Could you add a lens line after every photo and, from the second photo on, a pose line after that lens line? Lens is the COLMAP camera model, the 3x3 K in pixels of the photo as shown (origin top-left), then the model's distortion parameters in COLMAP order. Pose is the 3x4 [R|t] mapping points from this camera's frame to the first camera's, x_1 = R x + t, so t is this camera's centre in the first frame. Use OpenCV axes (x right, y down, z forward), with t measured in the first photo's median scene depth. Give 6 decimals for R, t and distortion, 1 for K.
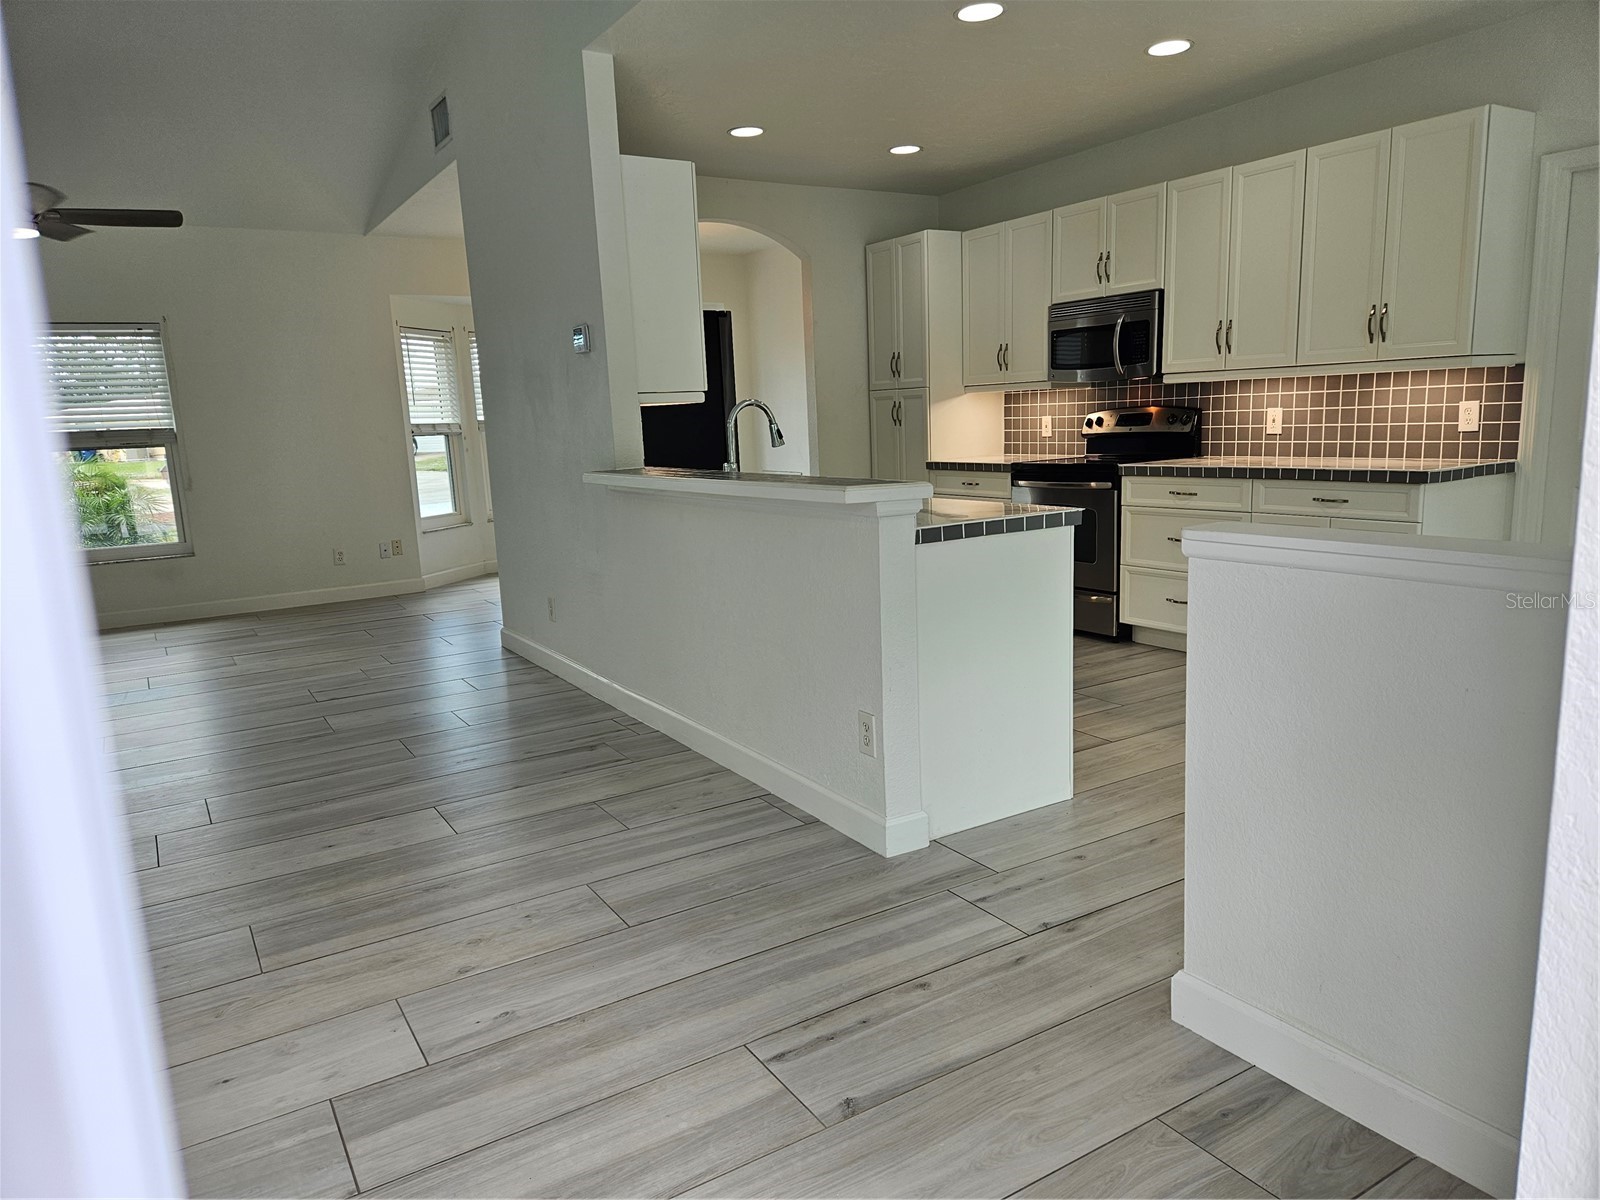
lens RADIAL K [[1088.3, 0, 804.8], [0, 1088.3, 618.5], [0, 0, 1]] dist [0.096053, -0.100052]
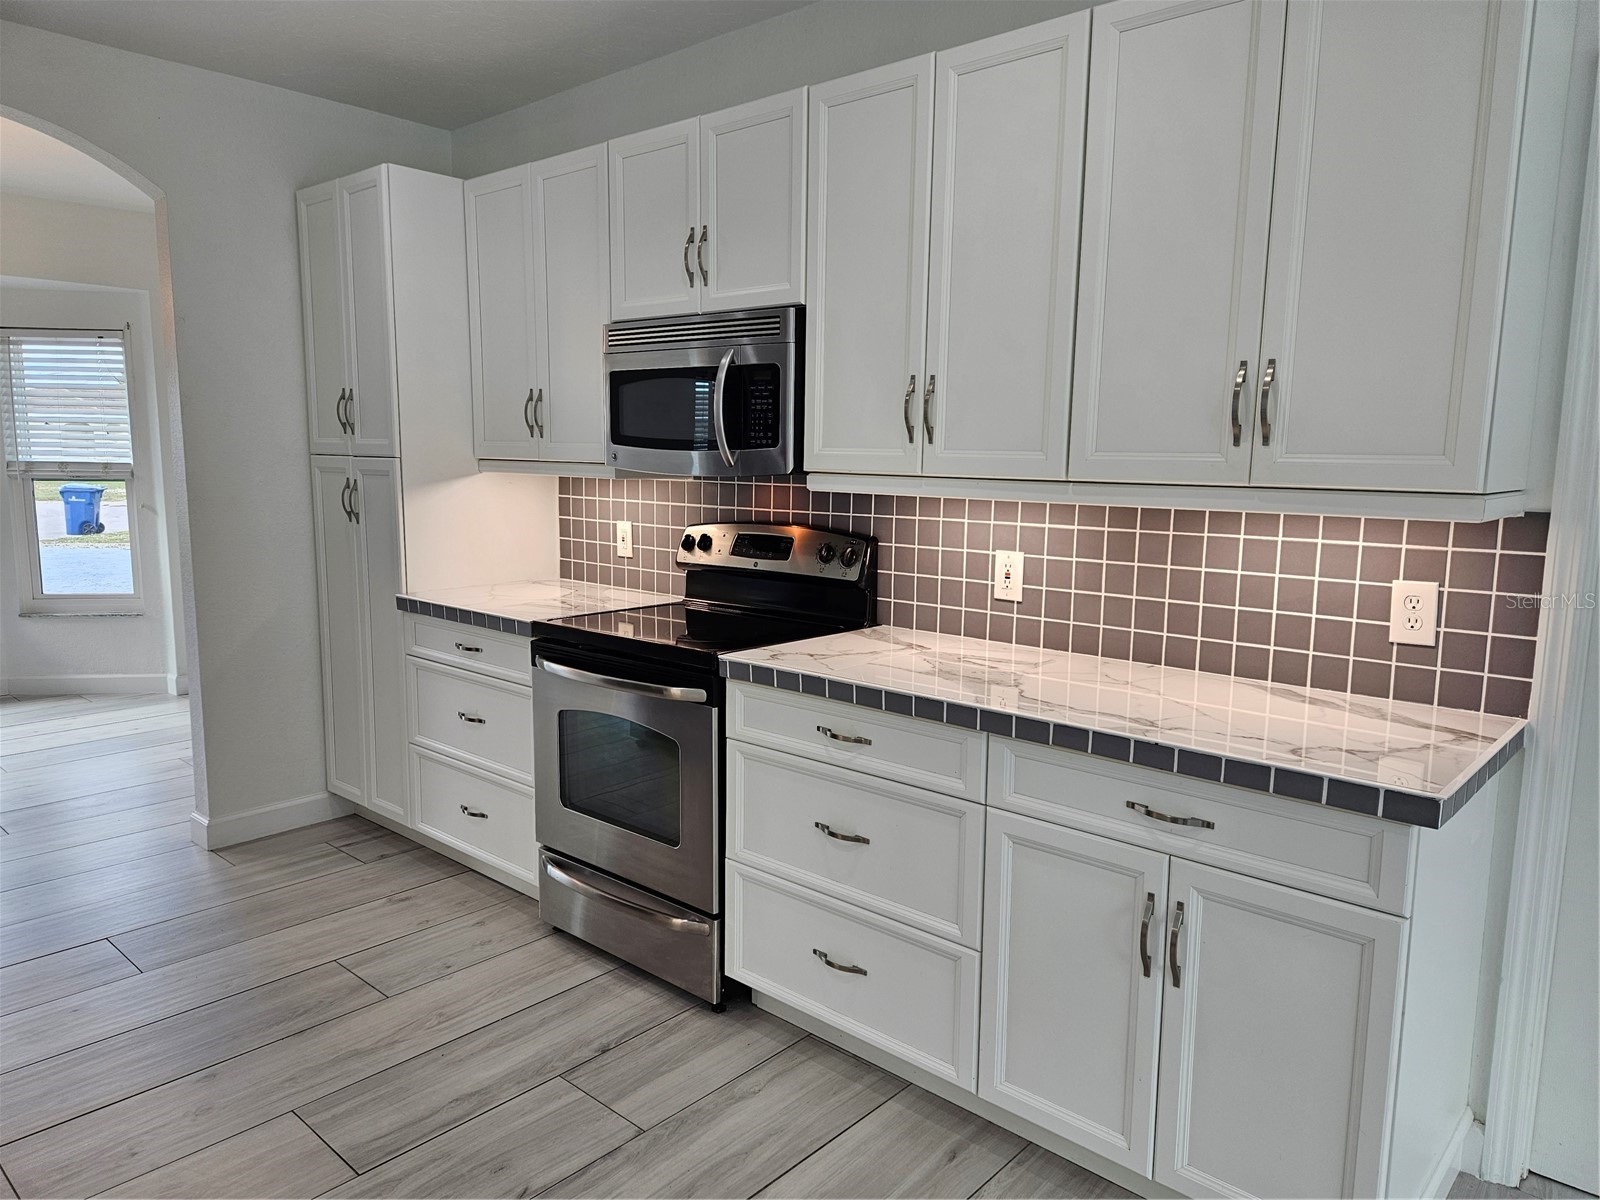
lens RADIAL K [[1088.3, 0, 804.8], [0, 1088.3, 618.5], [0, 0, 1]] dist [0.096053, -0.100052]
pose [[0.960175, 0.010366, 0.279207, 0.182107], [0.000944, 0.999186, -0.040341, -0.132305], [-0.279398, 0.038998, 0.959383, 0.513874]]
